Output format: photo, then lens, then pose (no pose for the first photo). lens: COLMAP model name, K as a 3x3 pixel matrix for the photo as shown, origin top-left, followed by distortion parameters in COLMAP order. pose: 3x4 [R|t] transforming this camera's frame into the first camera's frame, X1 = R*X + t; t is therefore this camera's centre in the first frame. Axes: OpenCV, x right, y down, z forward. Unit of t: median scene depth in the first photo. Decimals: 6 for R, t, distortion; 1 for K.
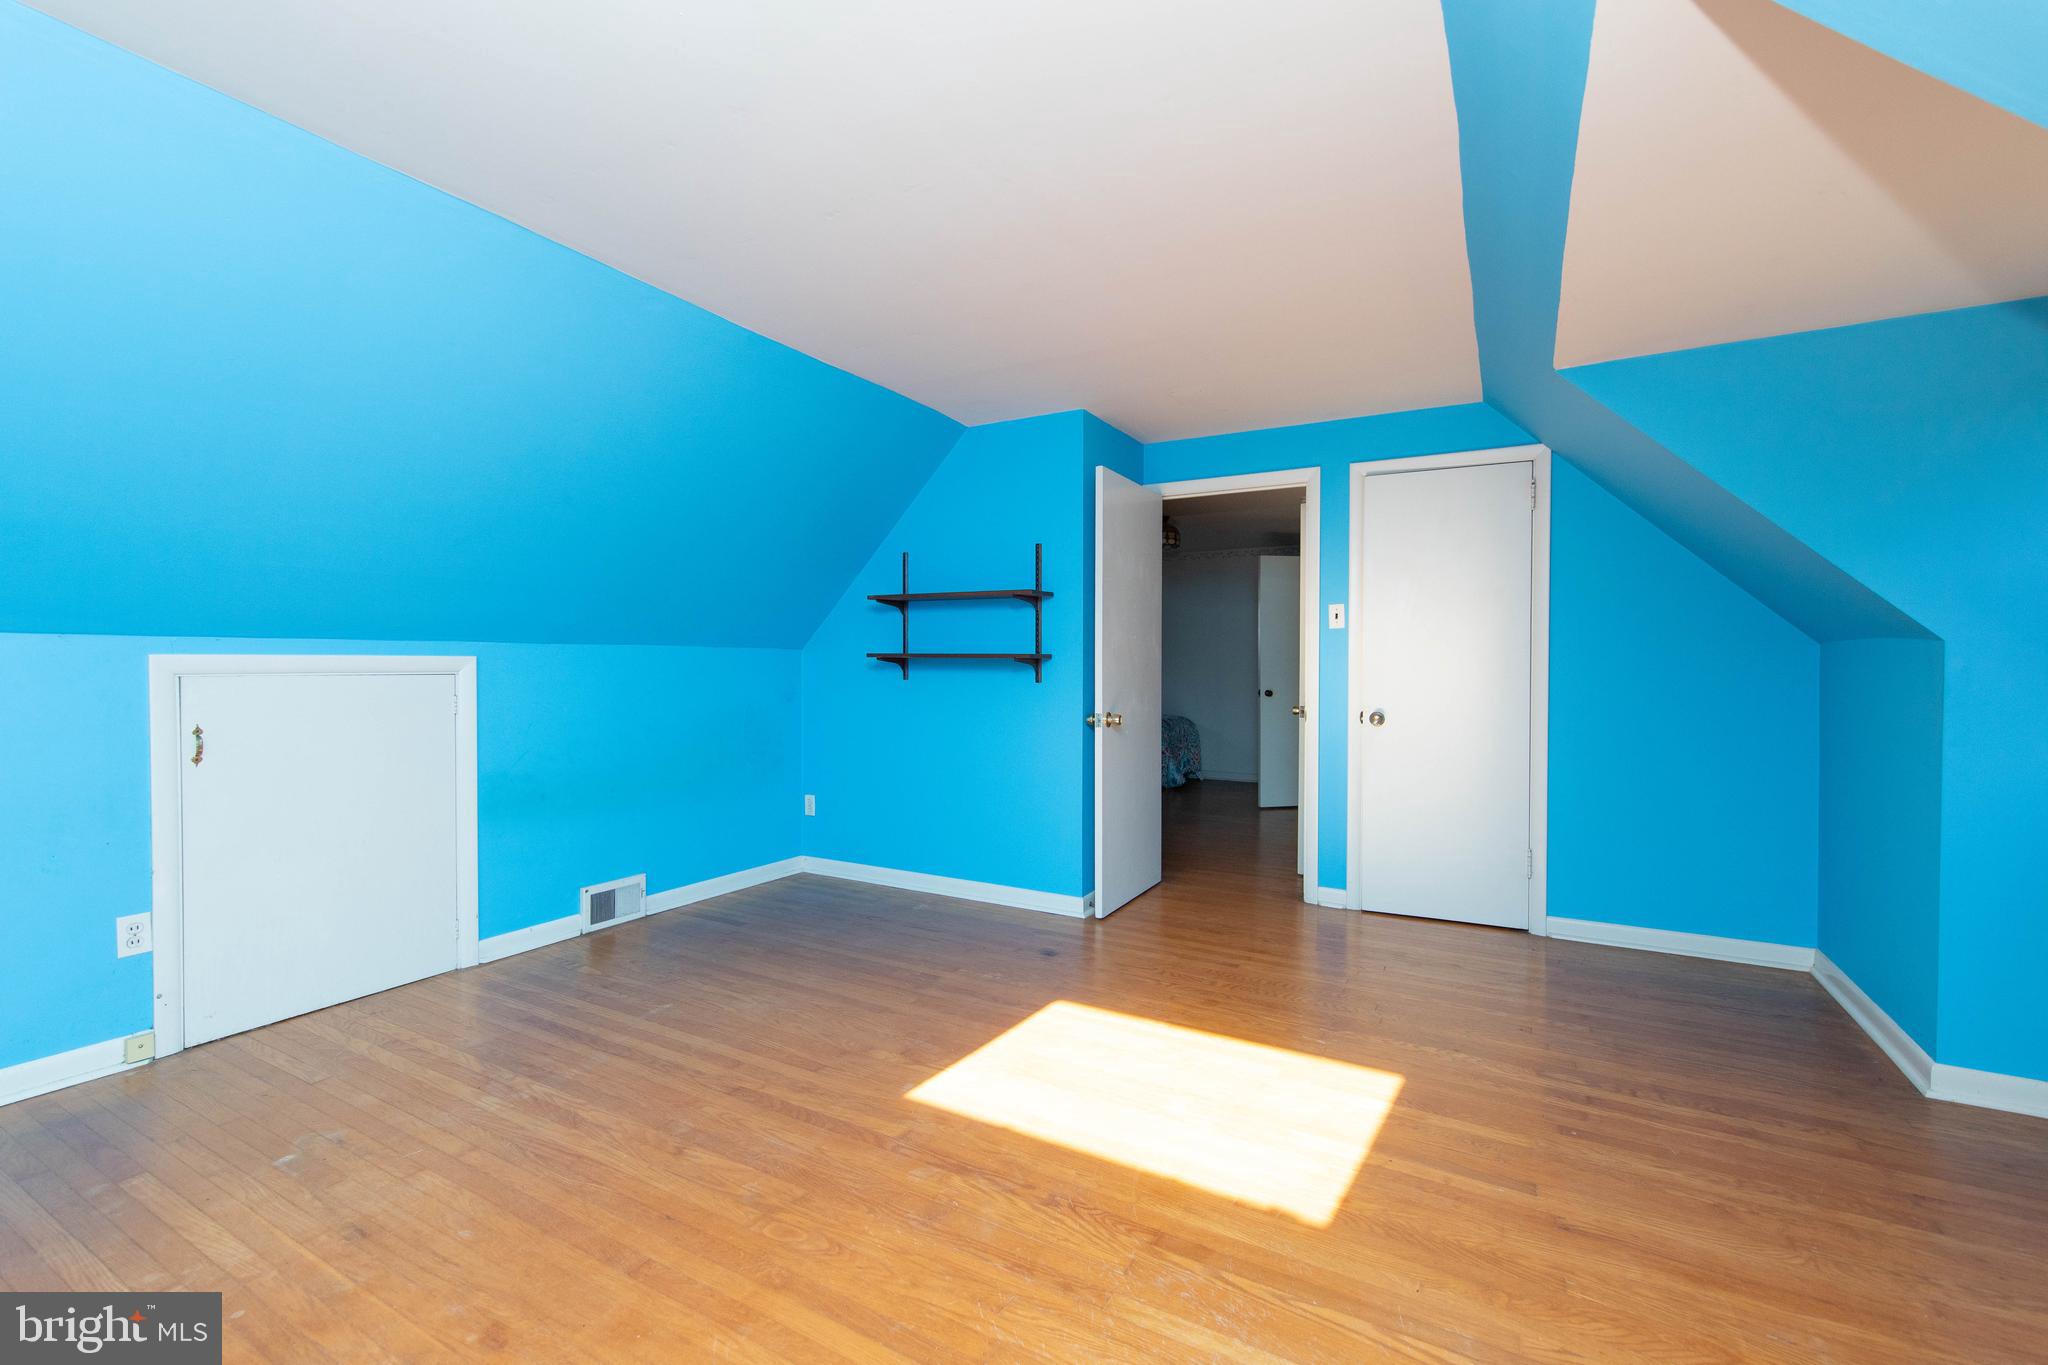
lens RADIAL K [[883.7, 0, 1029.8], [0, 883.7, 671.0], [0, 0, 1]] dist [0.003710, -0.000127]
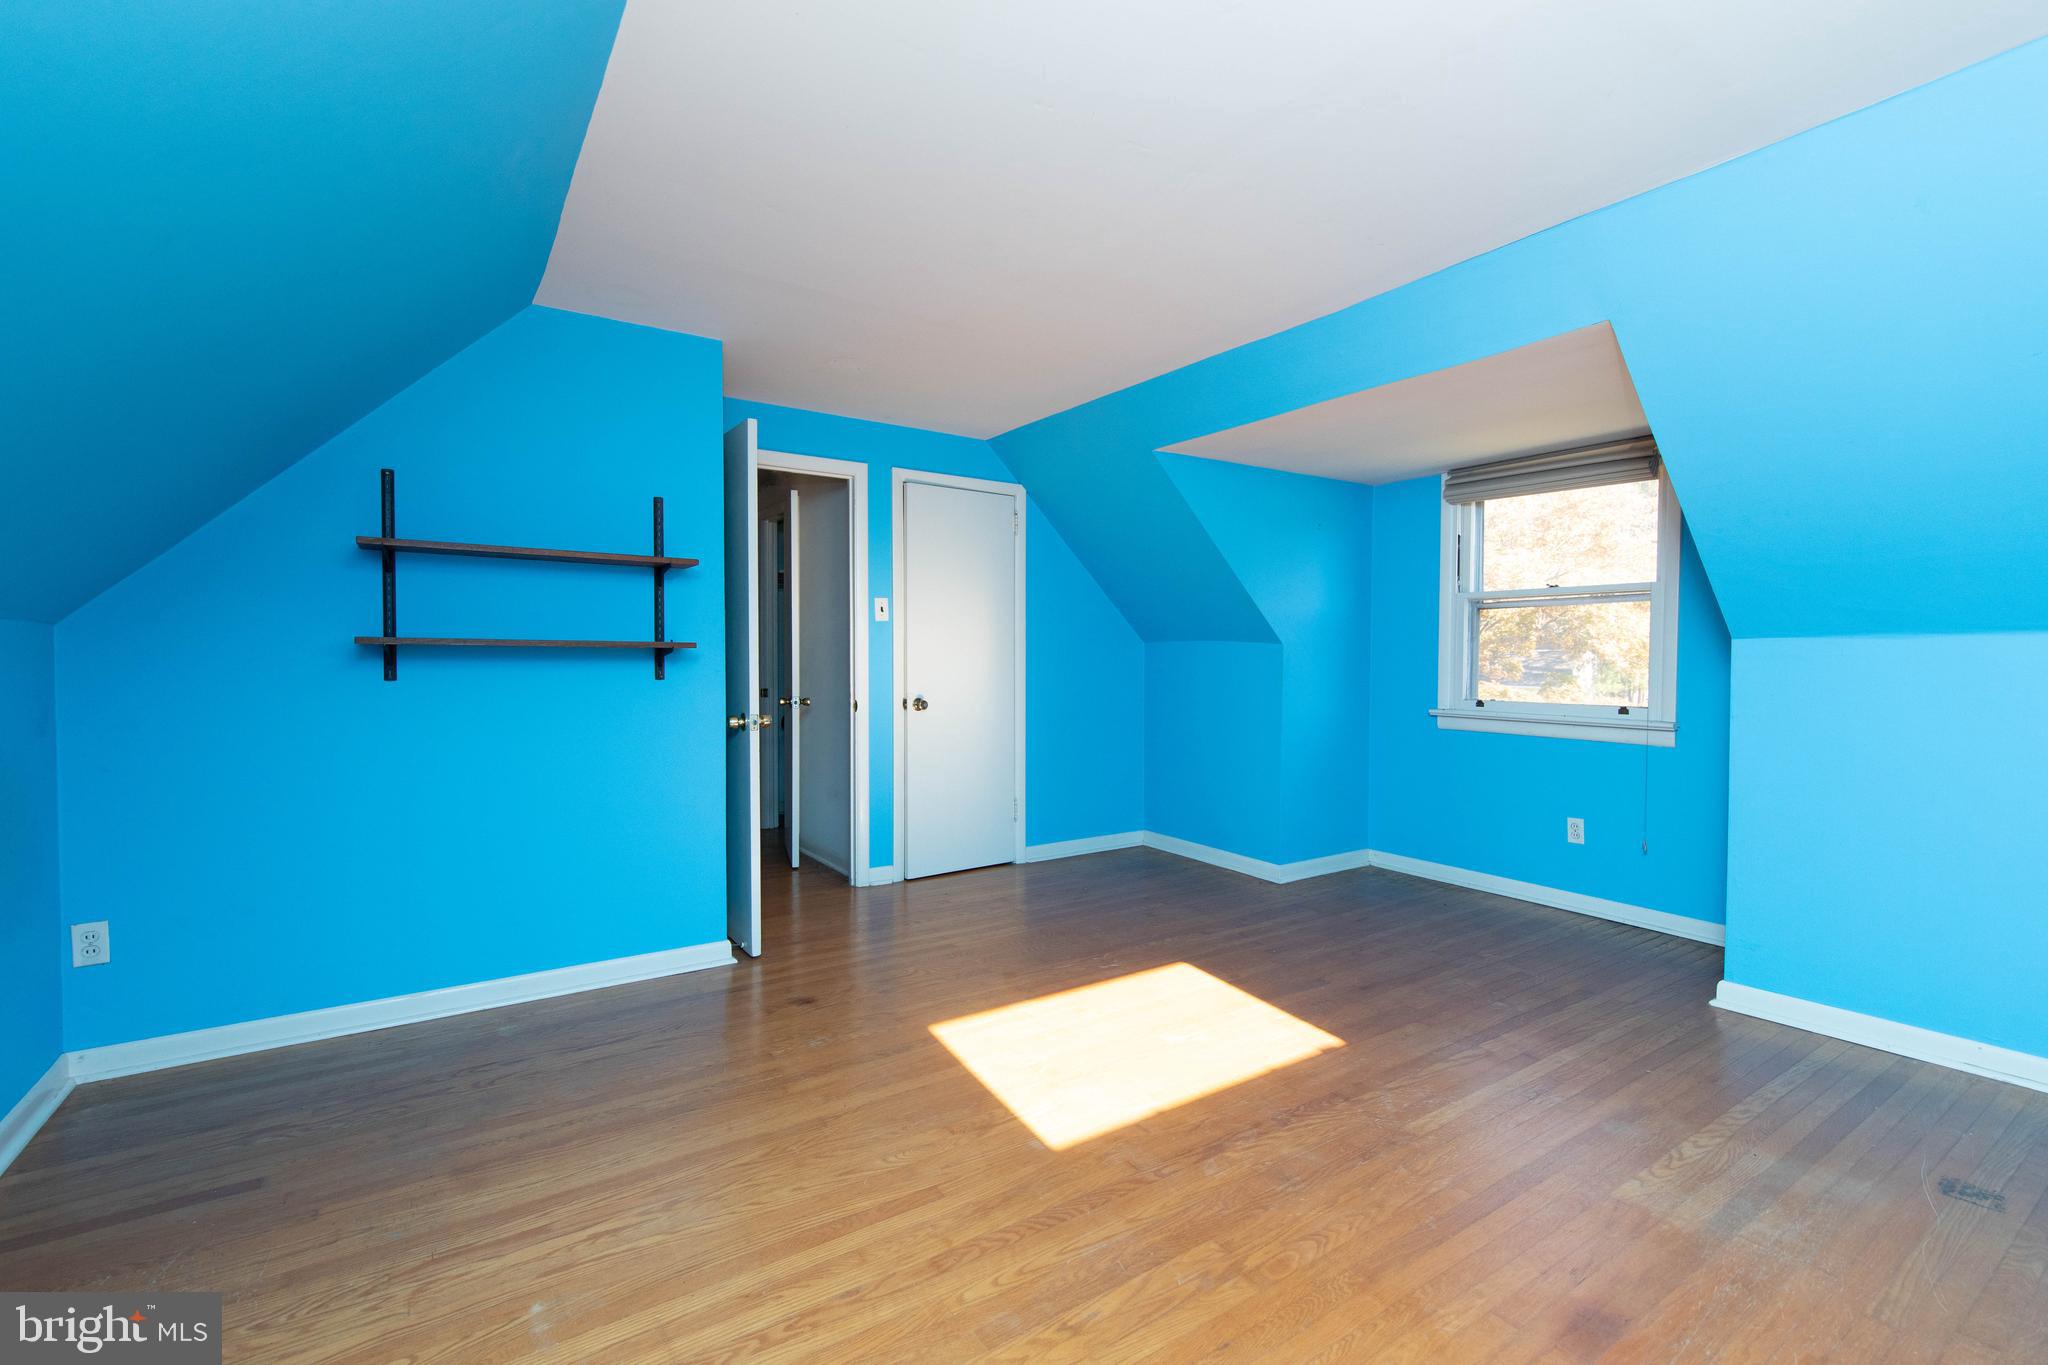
lens RADIAL K [[883.7, 0, 1085.3], [0, 883.7, 667.8], [0, 0, 1]] dist [0.003710, -0.000127]
pose [[0.436045, -0.015196, 0.899797, -0.541161], [0.006542, 0.999885, 0.013716, -0.005622], [-0.899901, -0.000094, 0.436094, 0.350715]]
